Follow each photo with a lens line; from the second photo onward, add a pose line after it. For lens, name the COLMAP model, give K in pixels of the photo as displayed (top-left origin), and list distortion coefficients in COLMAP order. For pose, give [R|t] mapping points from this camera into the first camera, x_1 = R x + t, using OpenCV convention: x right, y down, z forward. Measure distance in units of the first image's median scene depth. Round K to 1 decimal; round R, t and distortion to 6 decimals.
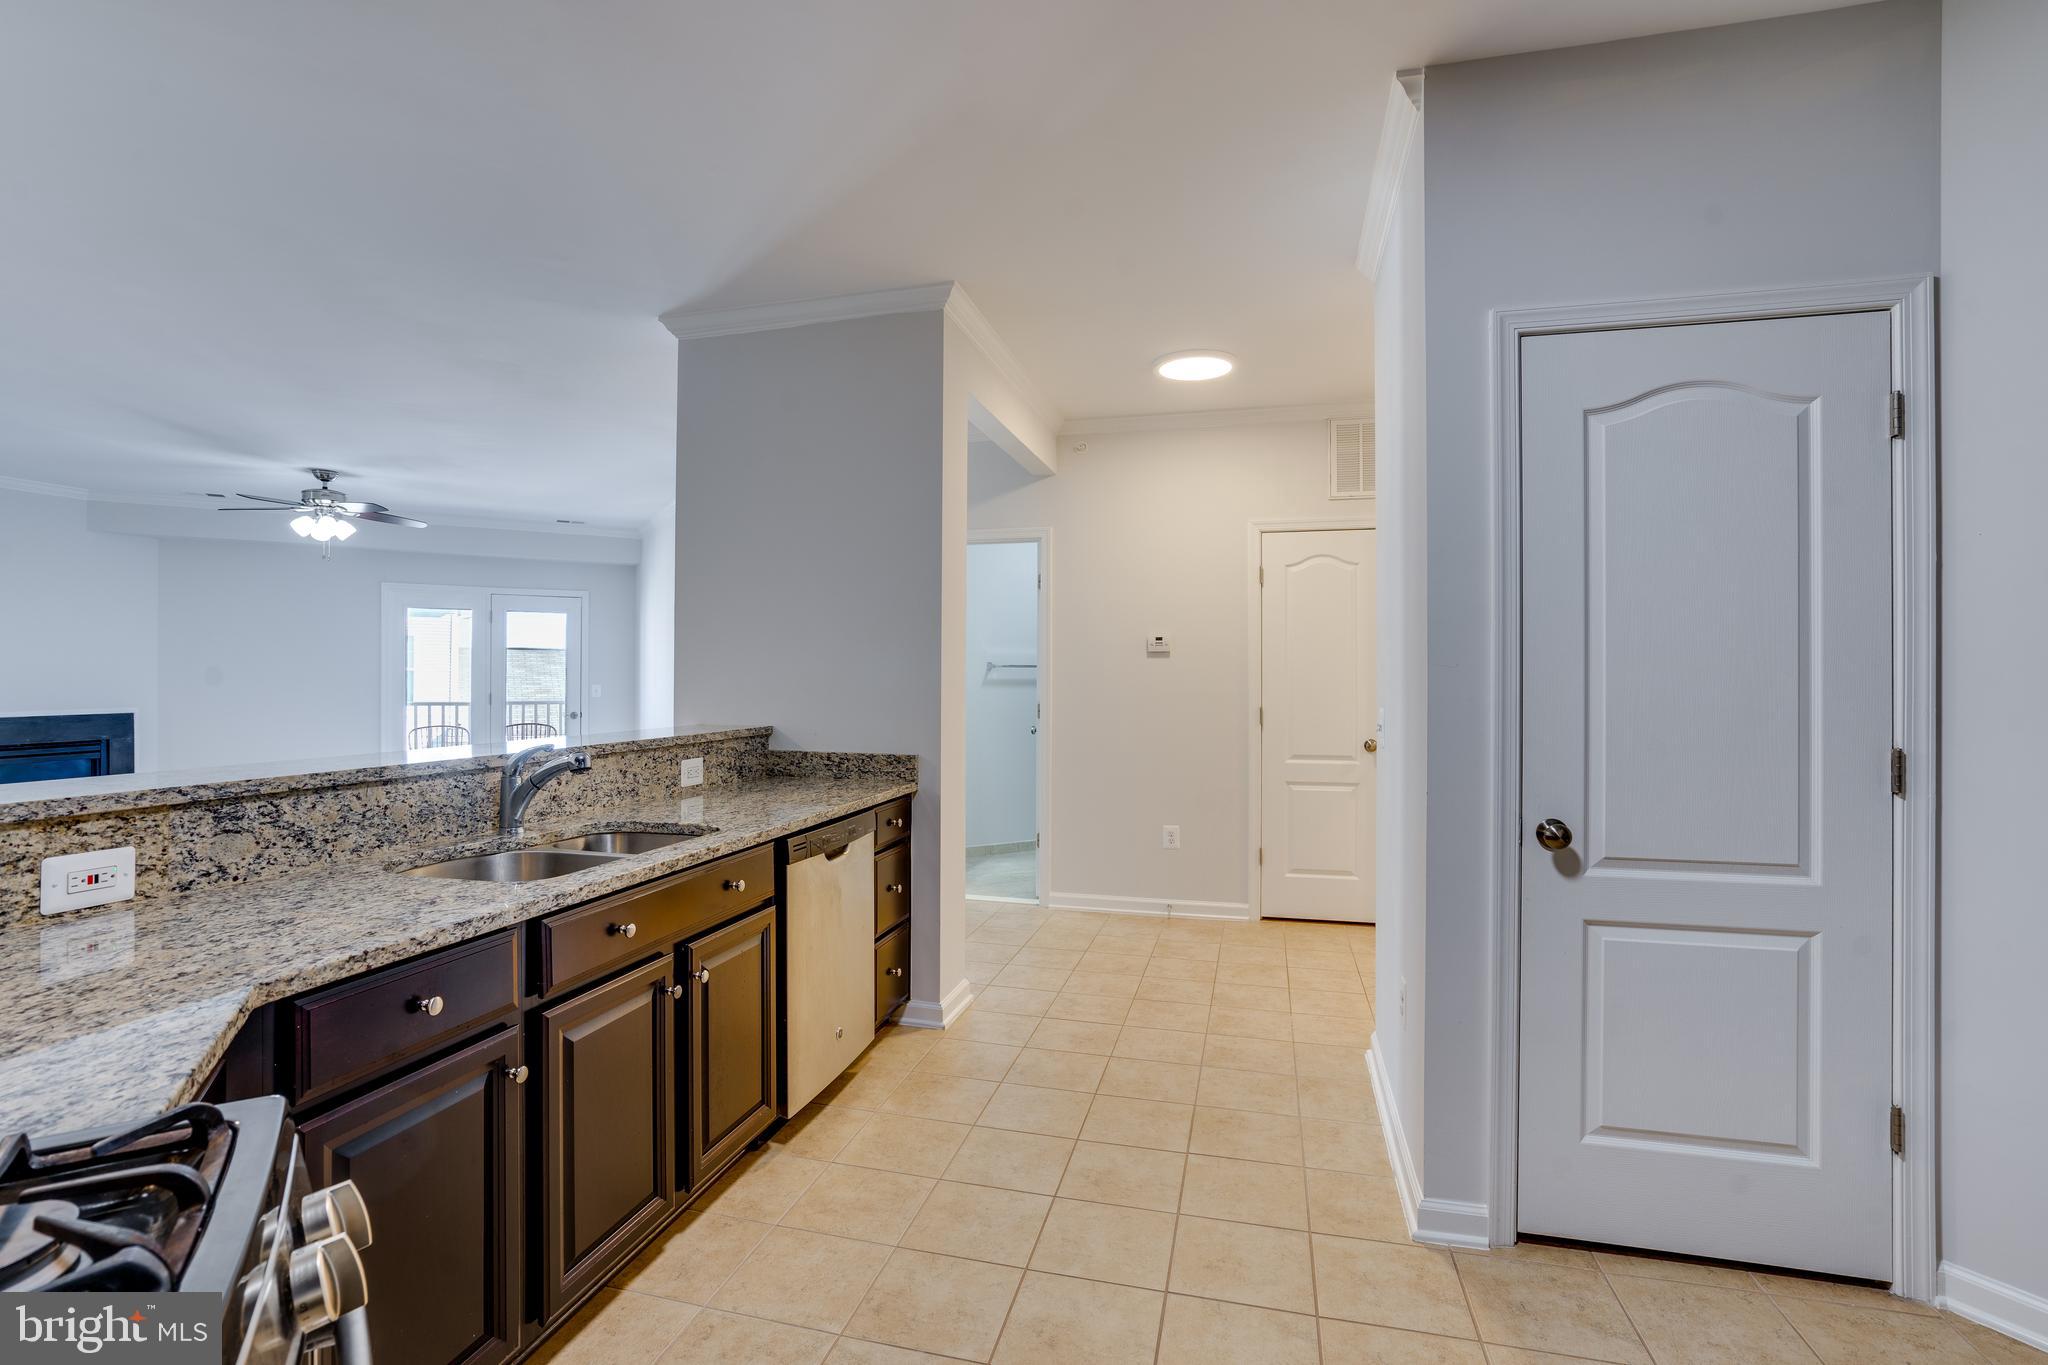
lens RADIAL K [[956.9, 0, 1001.6], [0, 956.9, 675.8], [0, 0, 1]] dist [-0.036151, 0.017305]
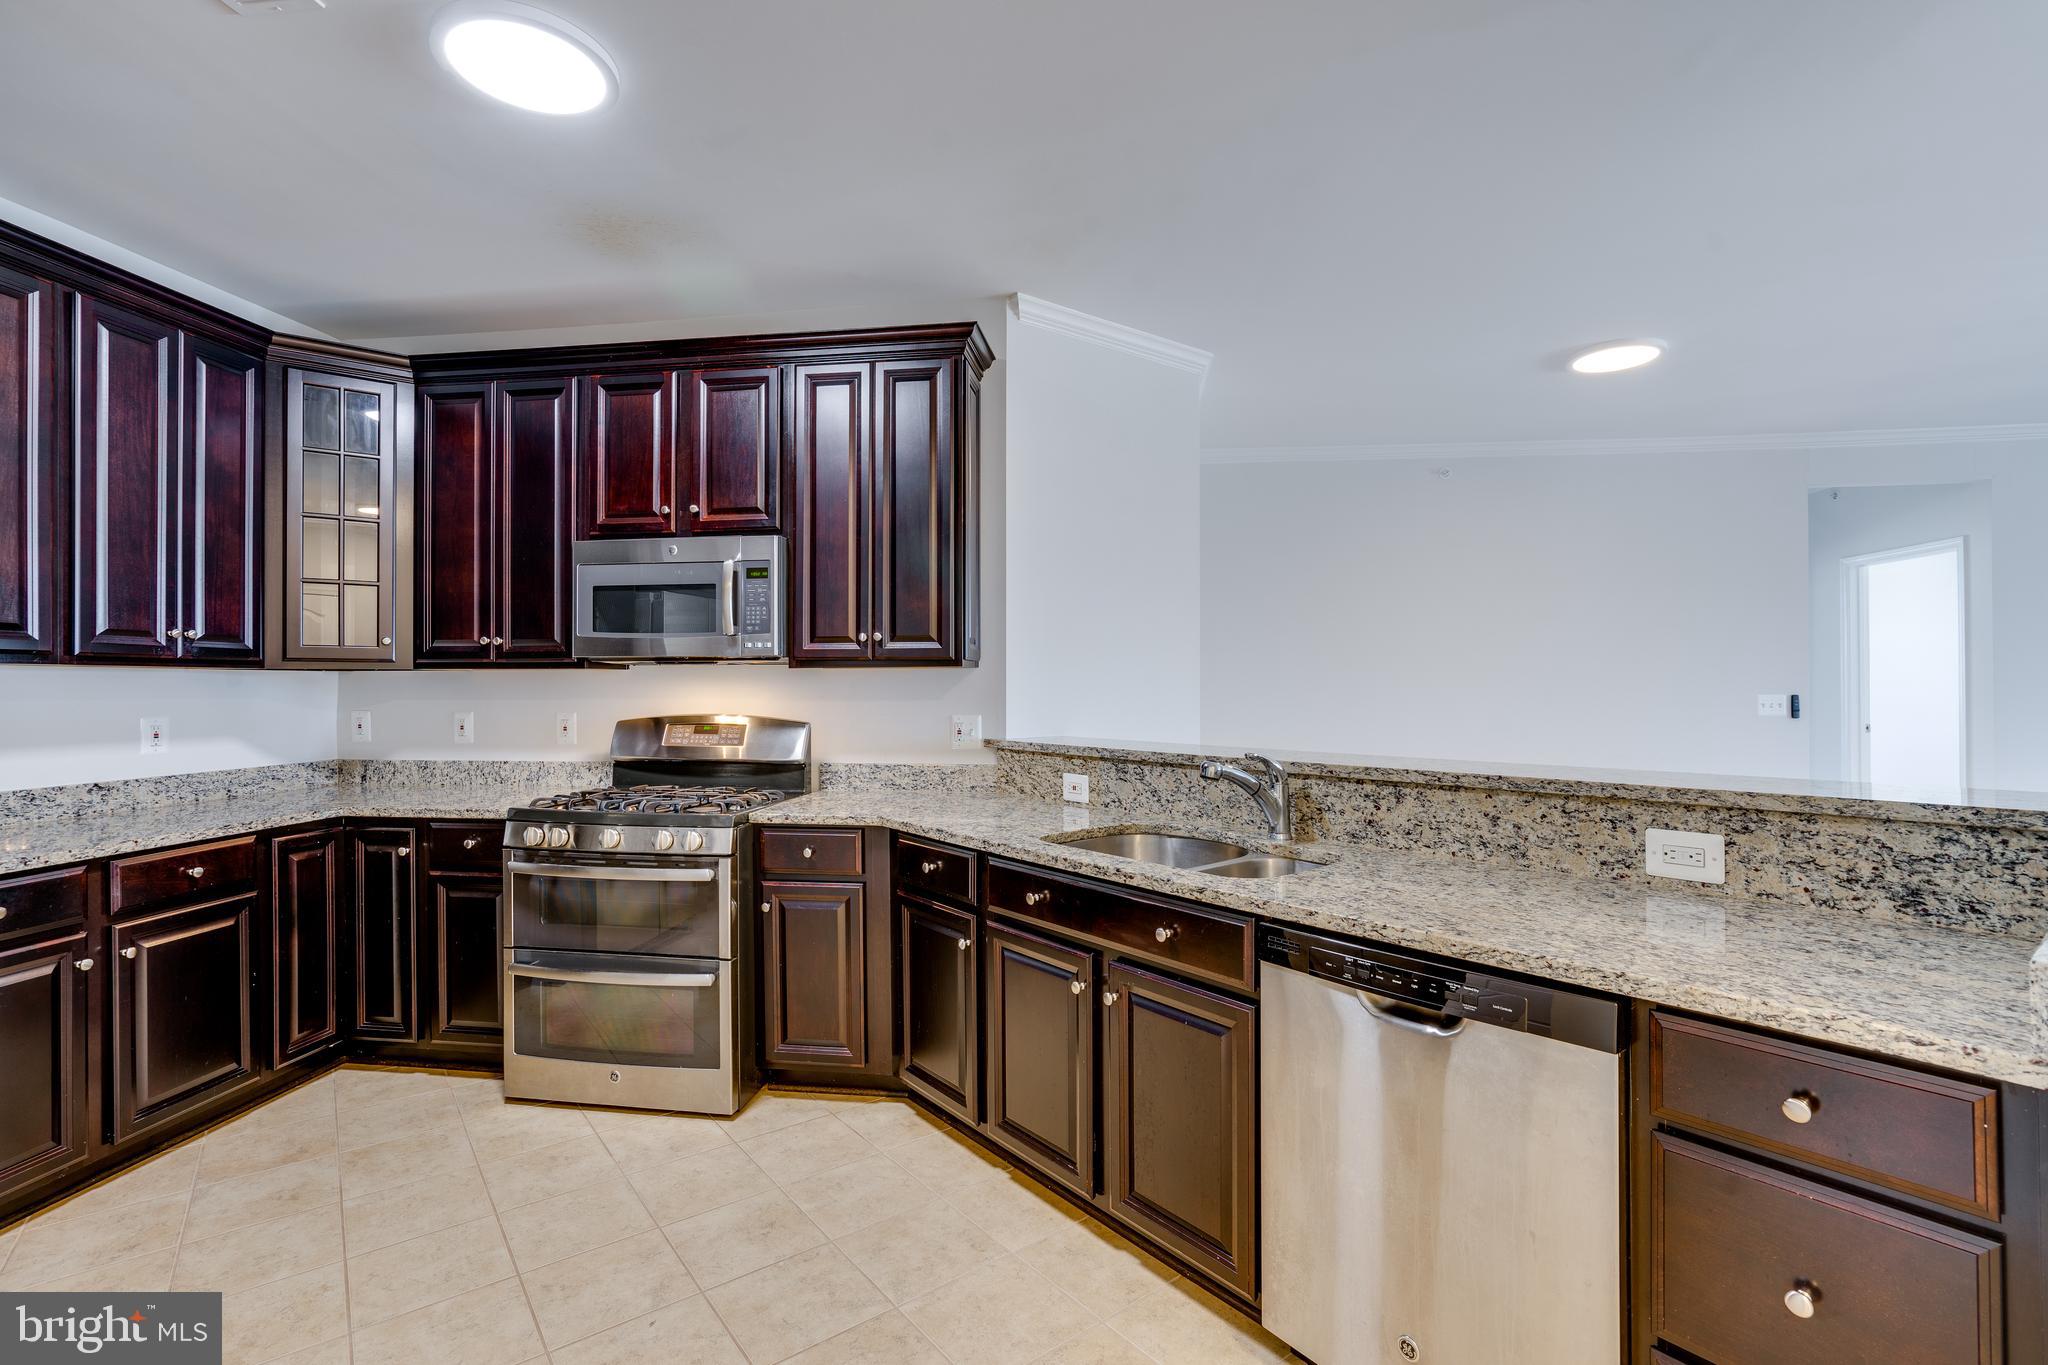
lens RADIAL K [[943.4, 0, 1024.0], [0, 943.4, 682.5], [0, 0, 1]] dist [-0.053624, 0.021720]
pose [[-0.601010, 0.000557, -0.799241, 0.439785], [0.006806, 0.999967, -0.004420, 0.000304], [0.799212, -0.008096, -0.600994, 1.336647]]
